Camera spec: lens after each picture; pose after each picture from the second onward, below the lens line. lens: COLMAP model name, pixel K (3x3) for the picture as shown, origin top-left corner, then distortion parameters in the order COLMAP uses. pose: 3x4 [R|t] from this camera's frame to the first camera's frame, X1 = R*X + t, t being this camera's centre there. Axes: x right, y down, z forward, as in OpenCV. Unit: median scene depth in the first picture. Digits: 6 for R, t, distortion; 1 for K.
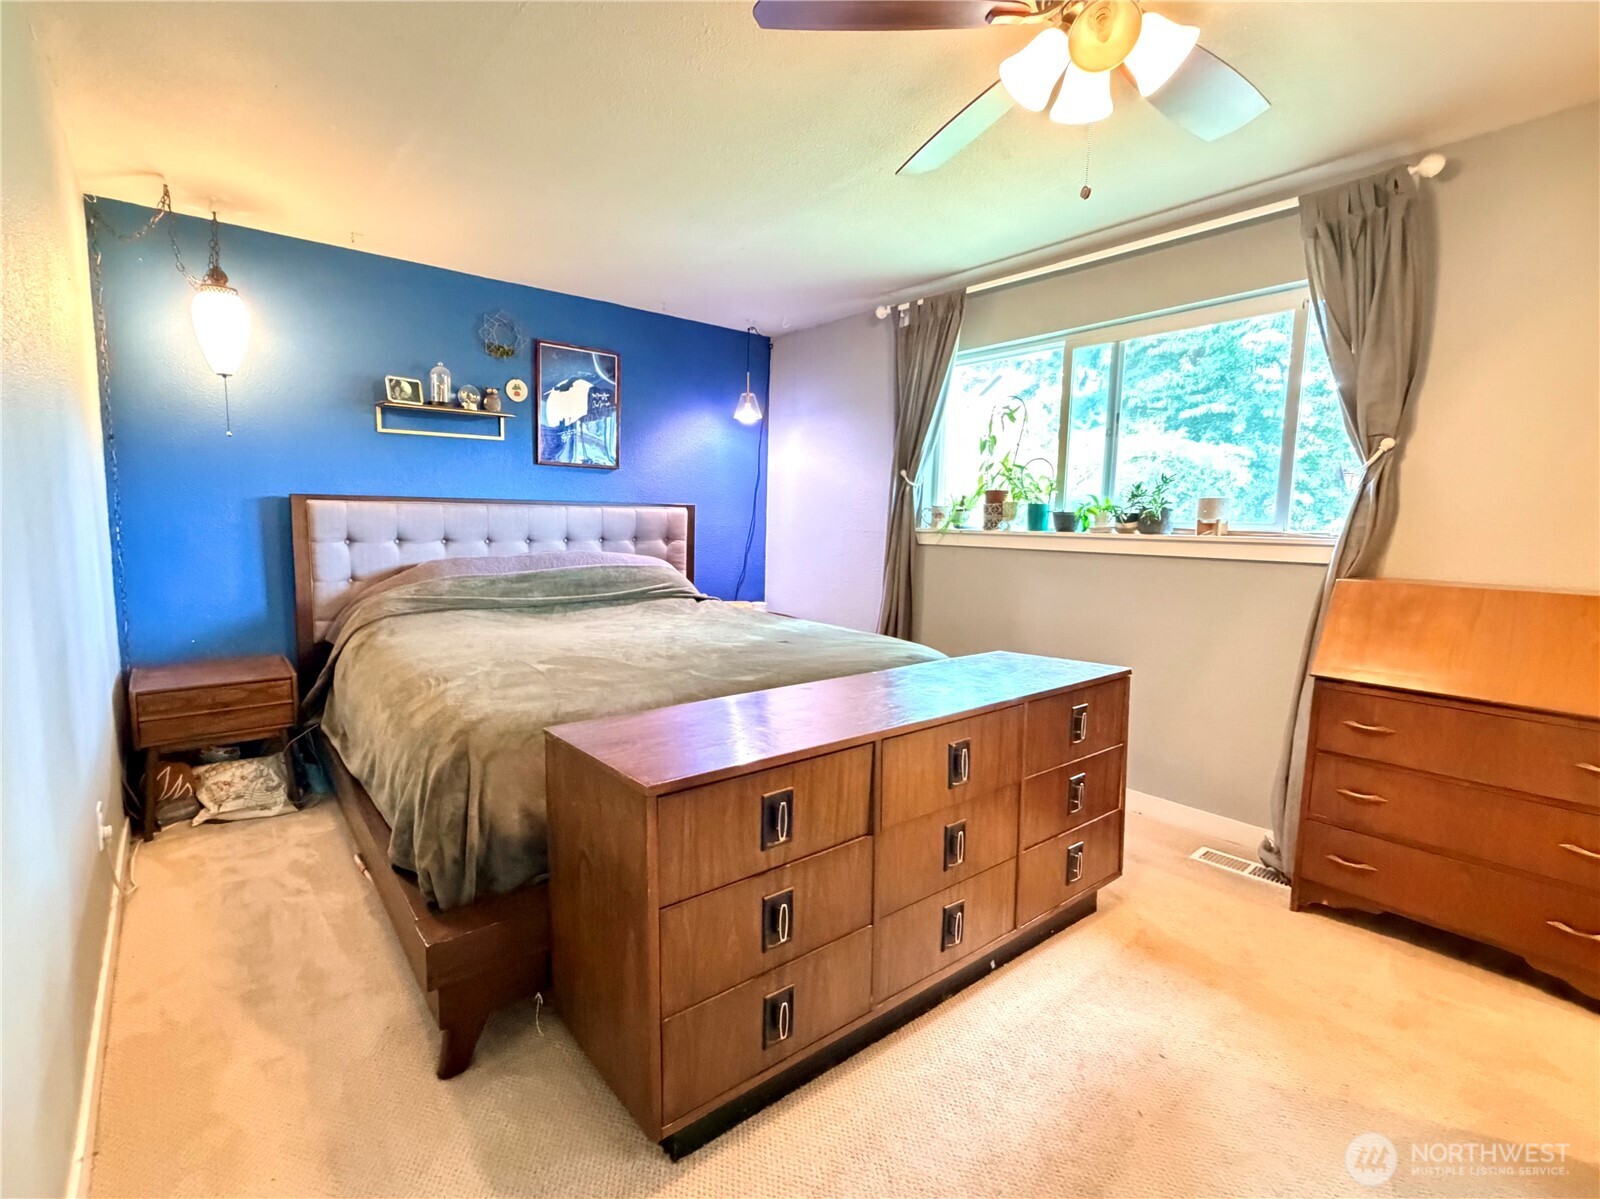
lens RADIAL K [[645.6, 0, 735.6], [0, 645.6, 603.6], [0, 0, 1]] dist [-0.003110, -0.000120]
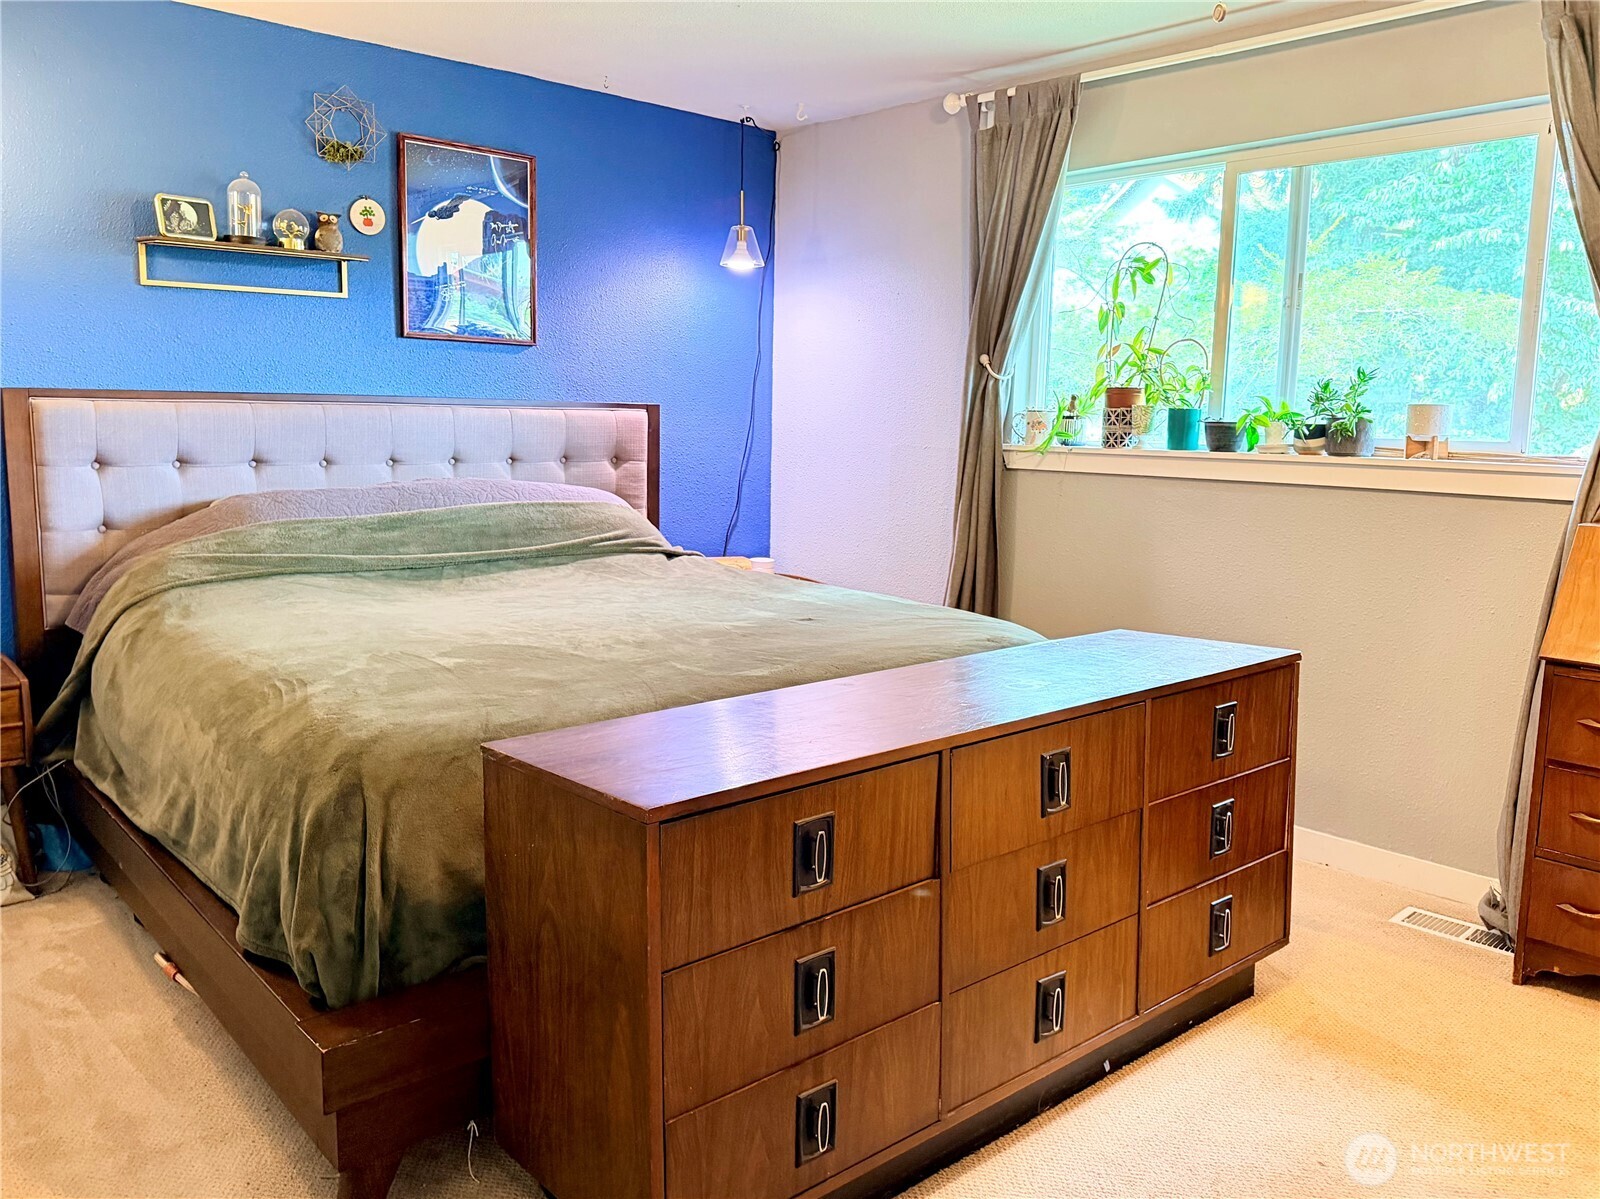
lens RADIAL K [[1119.8, 0, 785.8], [0, 1119.8, 591.7], [0, 0, 1]] dist [0.095479, -0.140448]
pose [[0.997145, -0.009305, 0.074933, -0.036434], [0.006902, 0.999456, 0.032260, -0.007900], [-0.075192, -0.031650, 0.996667, -0.168860]]
